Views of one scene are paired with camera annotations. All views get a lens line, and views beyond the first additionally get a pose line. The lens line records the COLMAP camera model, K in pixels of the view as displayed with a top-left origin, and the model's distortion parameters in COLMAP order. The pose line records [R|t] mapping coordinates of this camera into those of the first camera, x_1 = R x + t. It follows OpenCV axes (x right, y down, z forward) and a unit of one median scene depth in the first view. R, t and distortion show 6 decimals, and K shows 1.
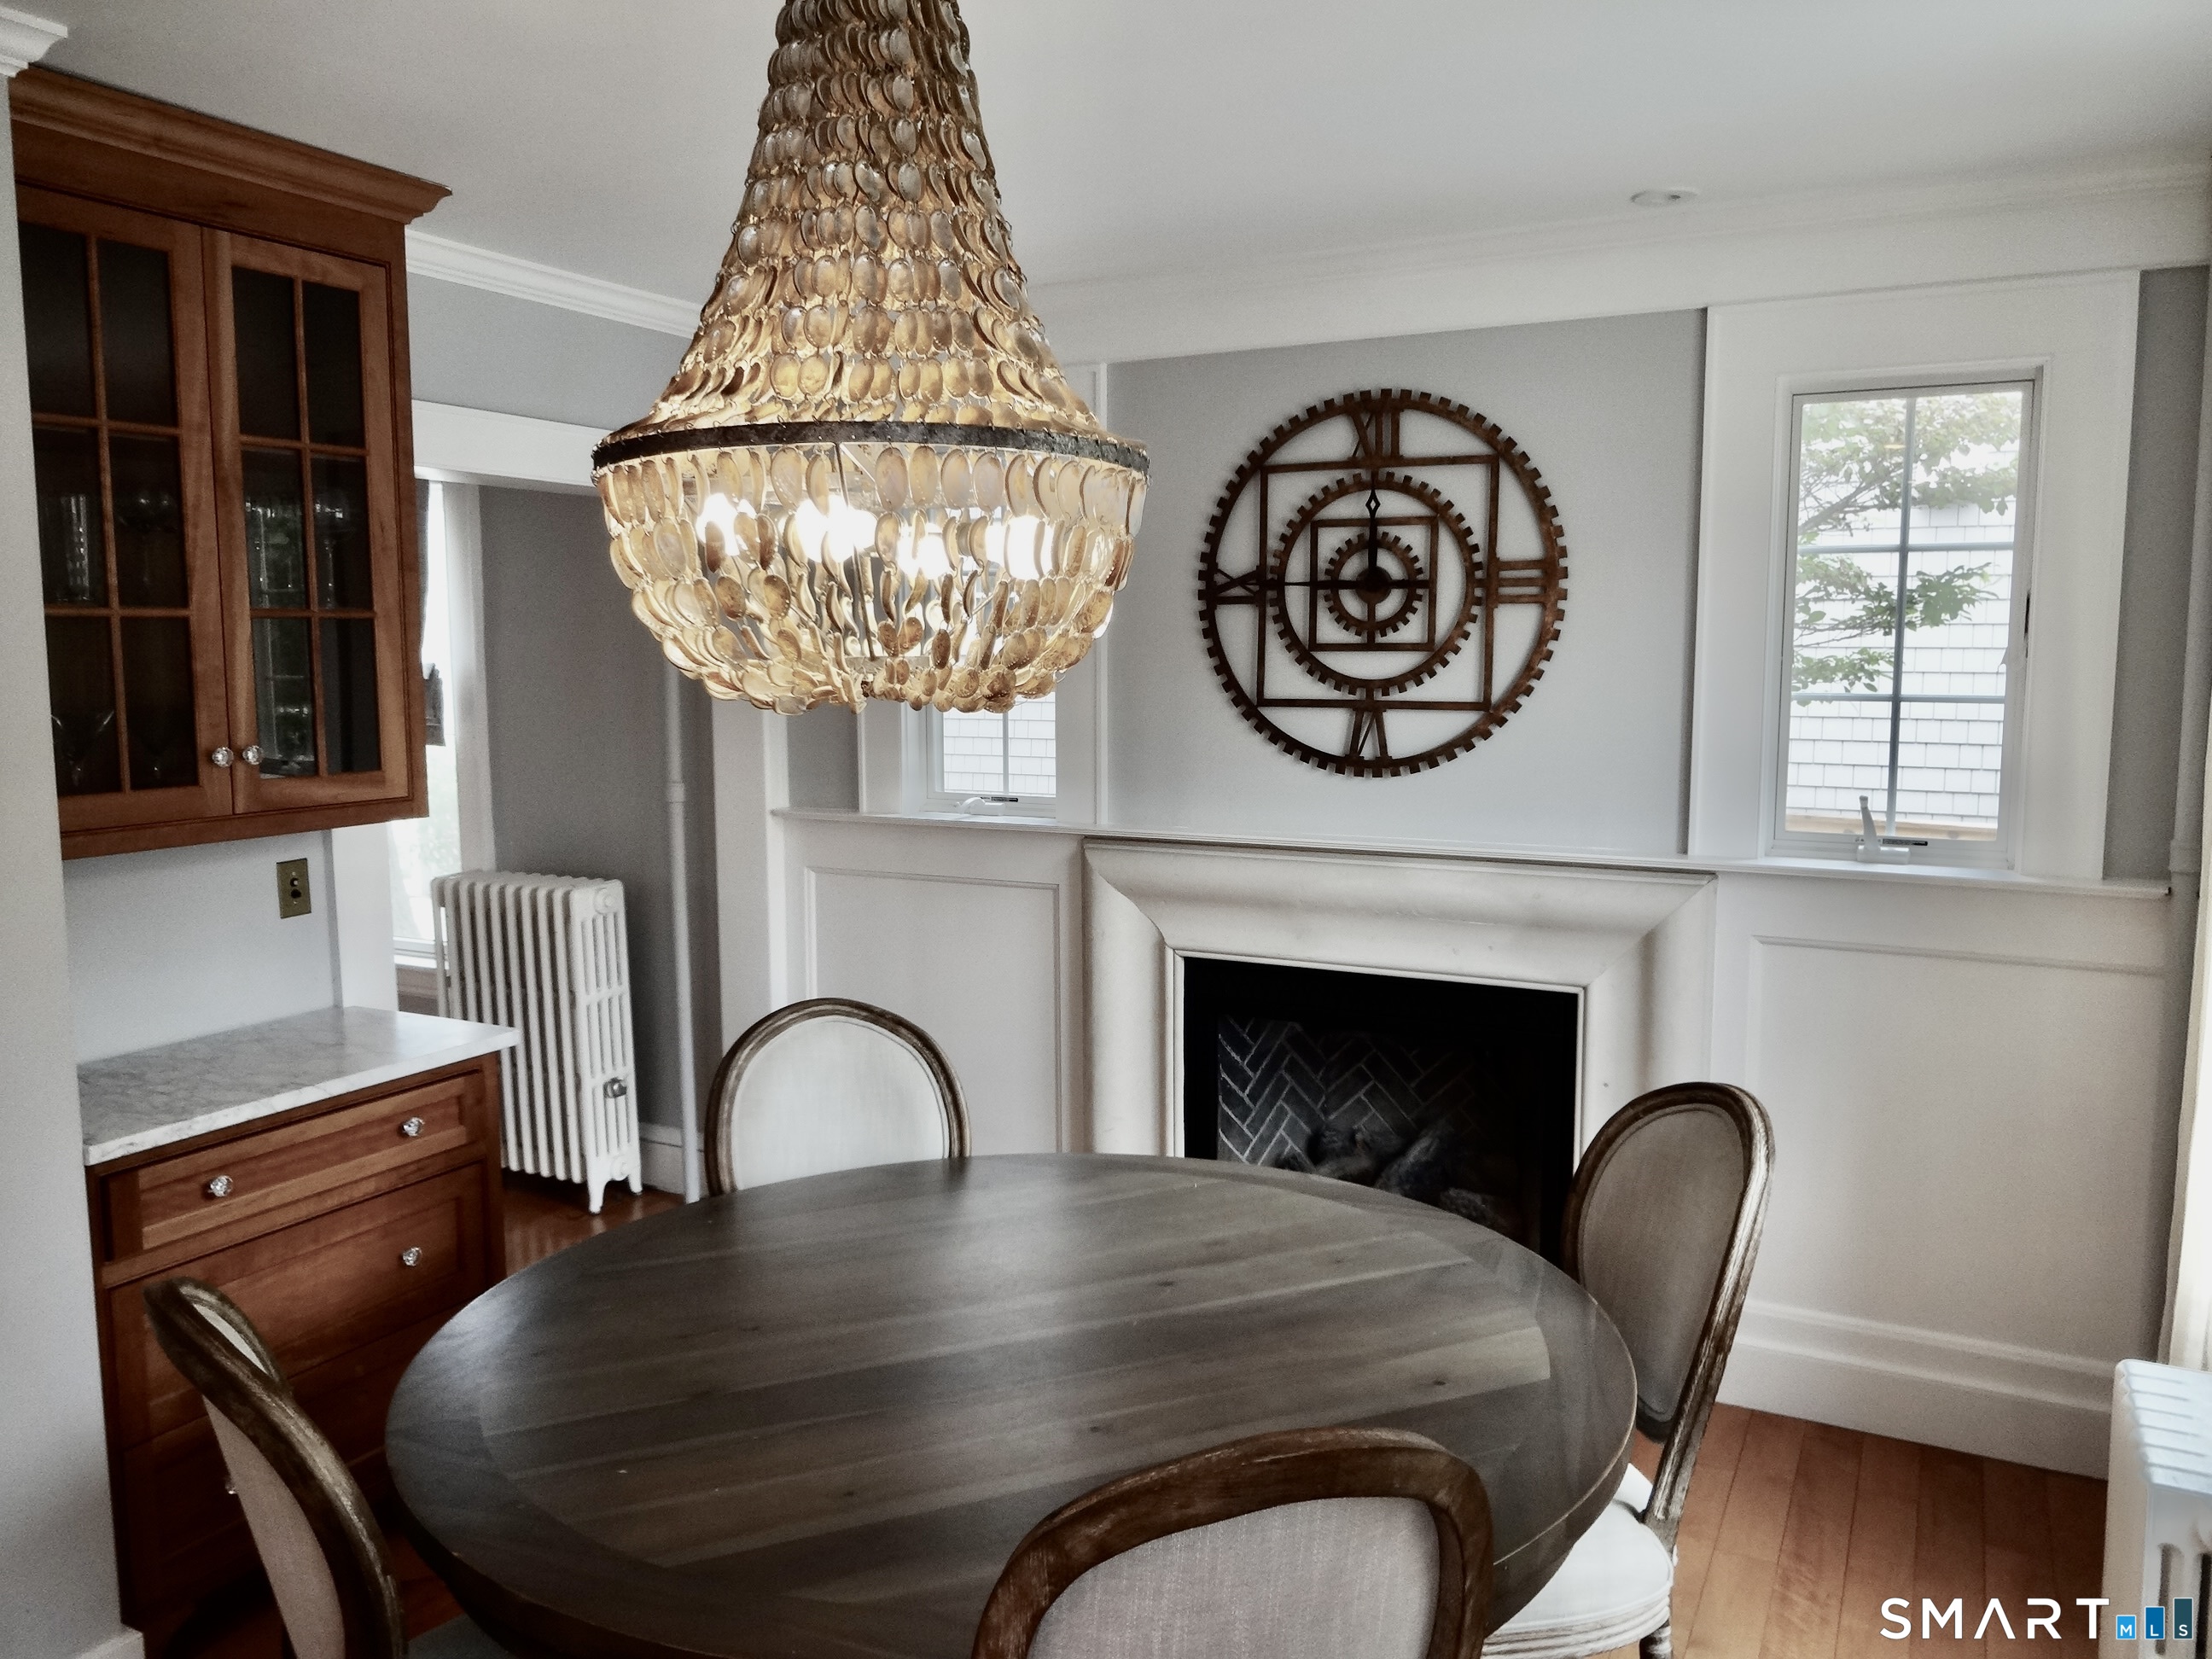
lens RADIAL K [[1643.6, 0, 1105.7], [0, 1643.6, 808.2], [0, 0, 1]] dist [-0.007224, 0.004295]
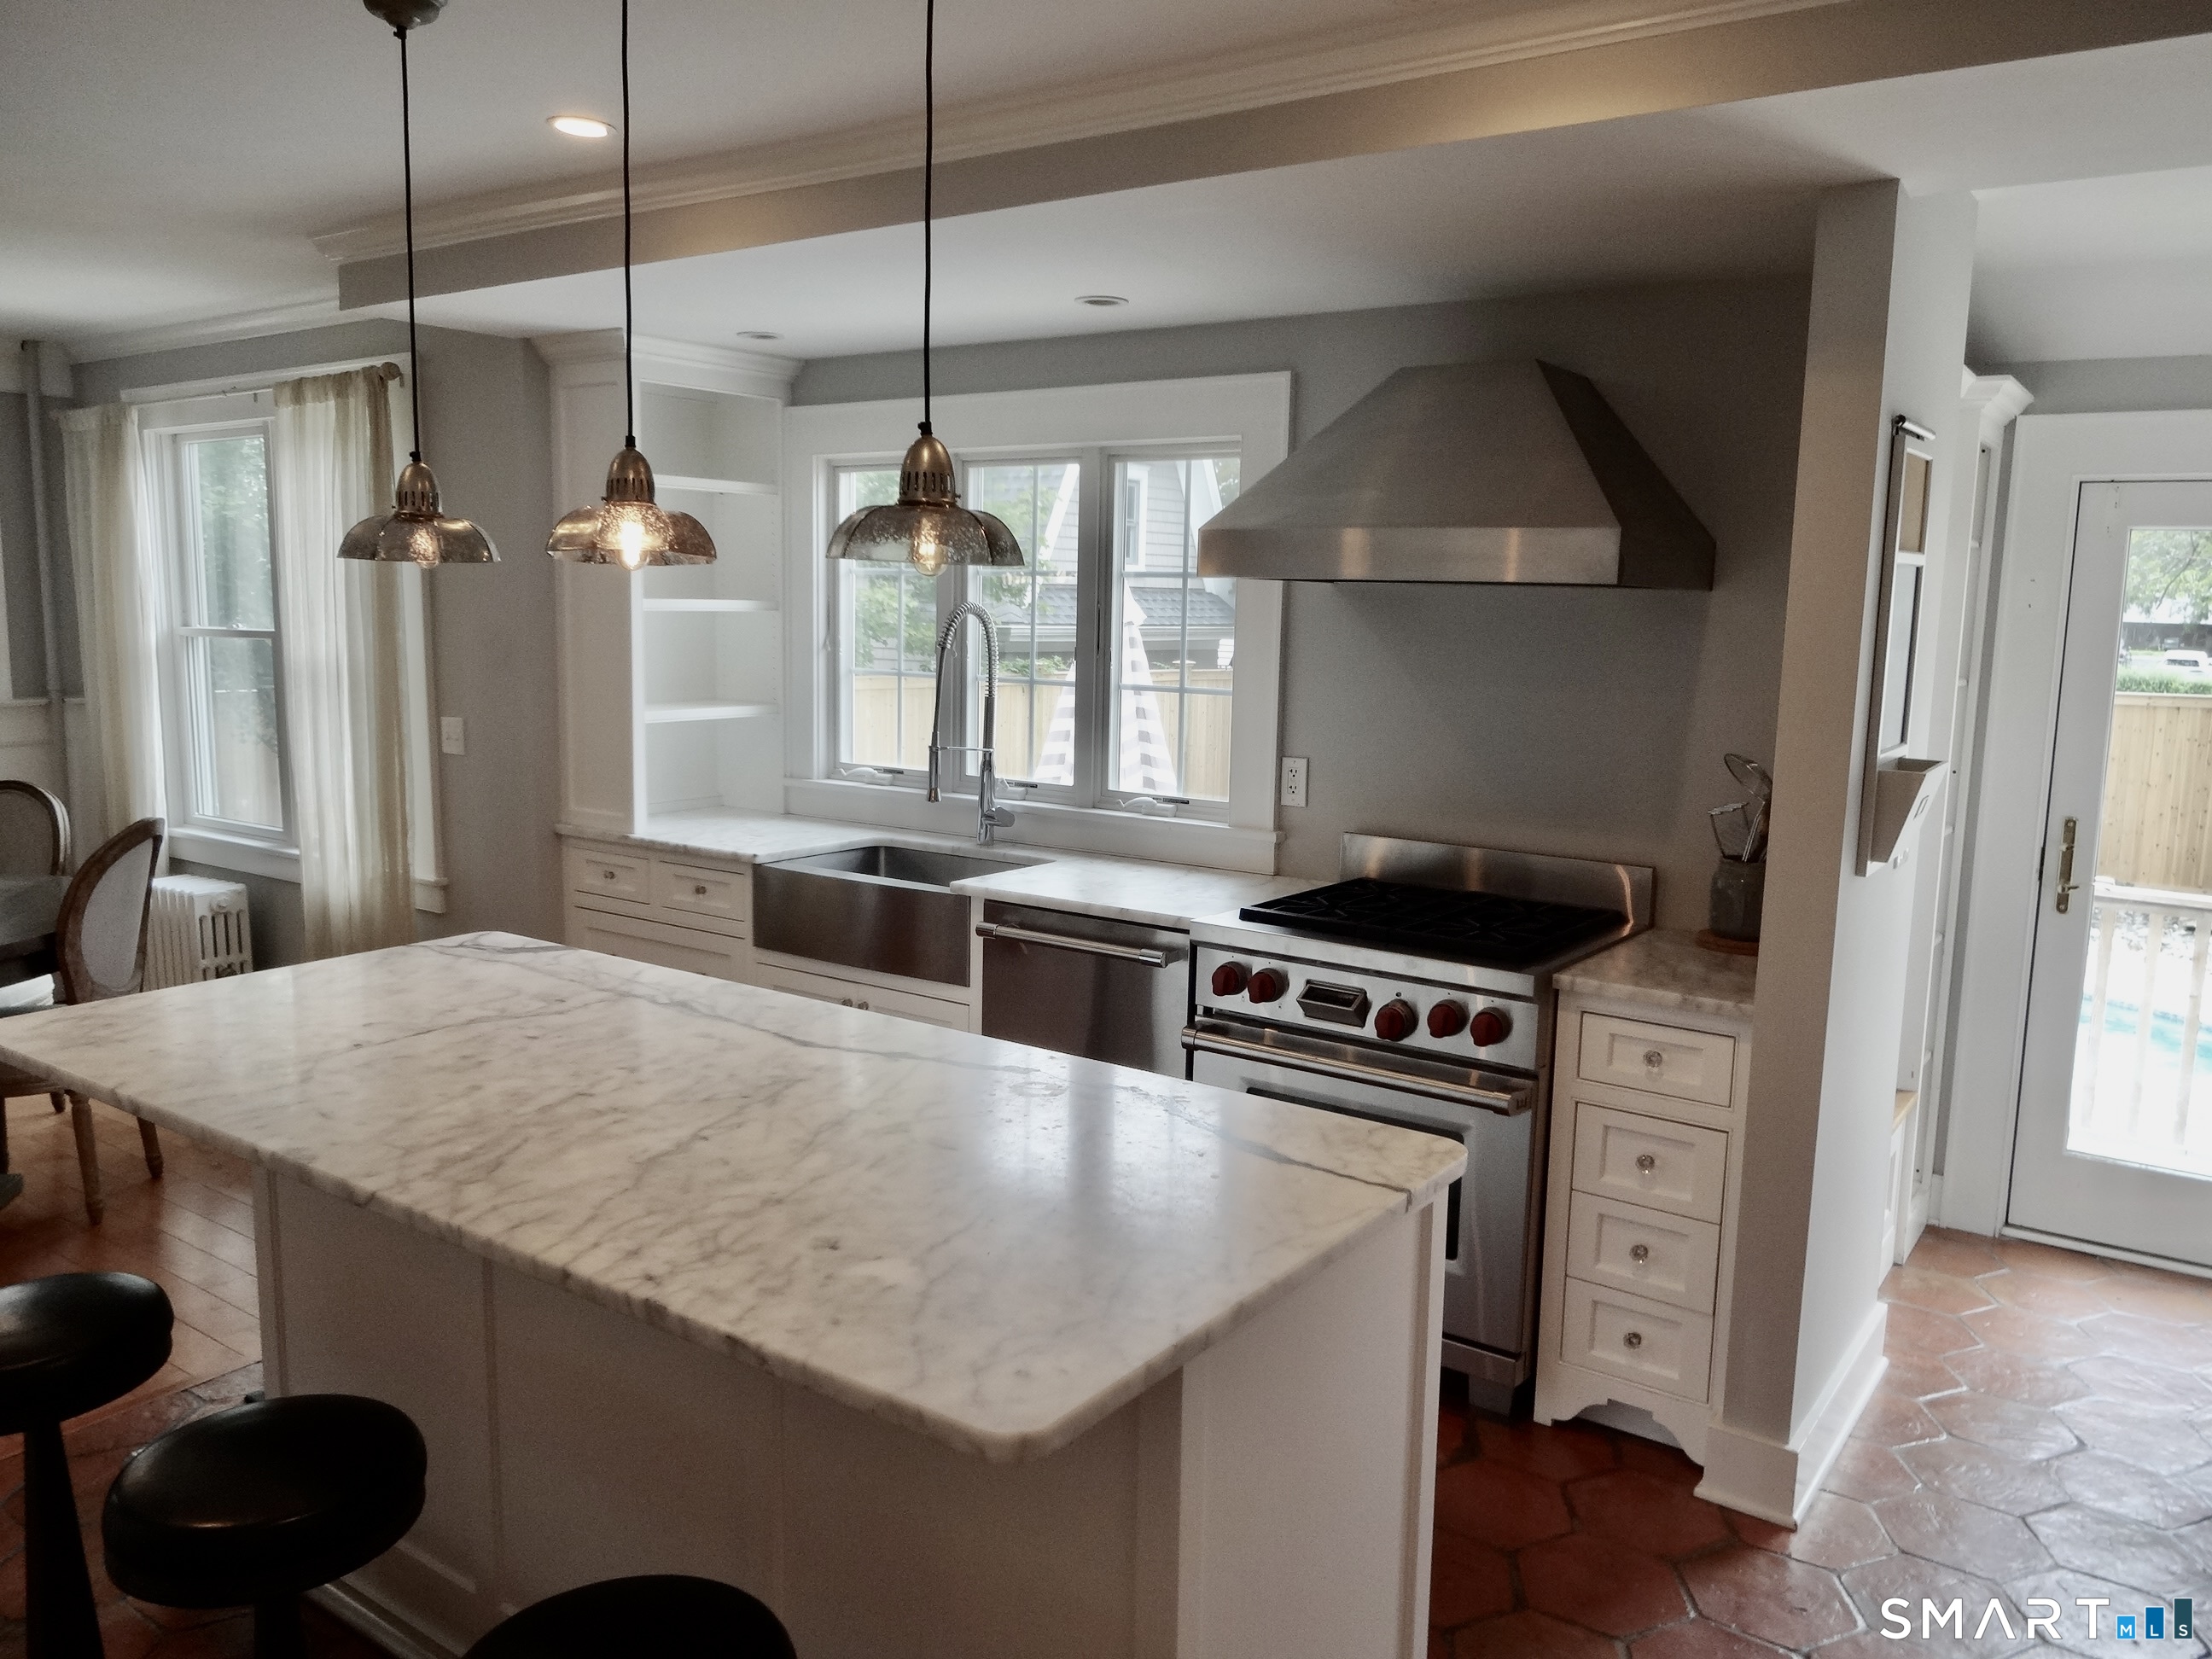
lens RADIAL K [[1643.6, 0, 1105.7], [0, 1643.6, 808.2], [0, 0, 1]] dist [-0.007224, 0.004295]
pose [[0.134902, -0.129311, 0.982385, -0.969482], [0.086676, 0.989187, 0.118304, 0.044758], [-0.987061, 0.069189, 0.144652, -0.474001]]
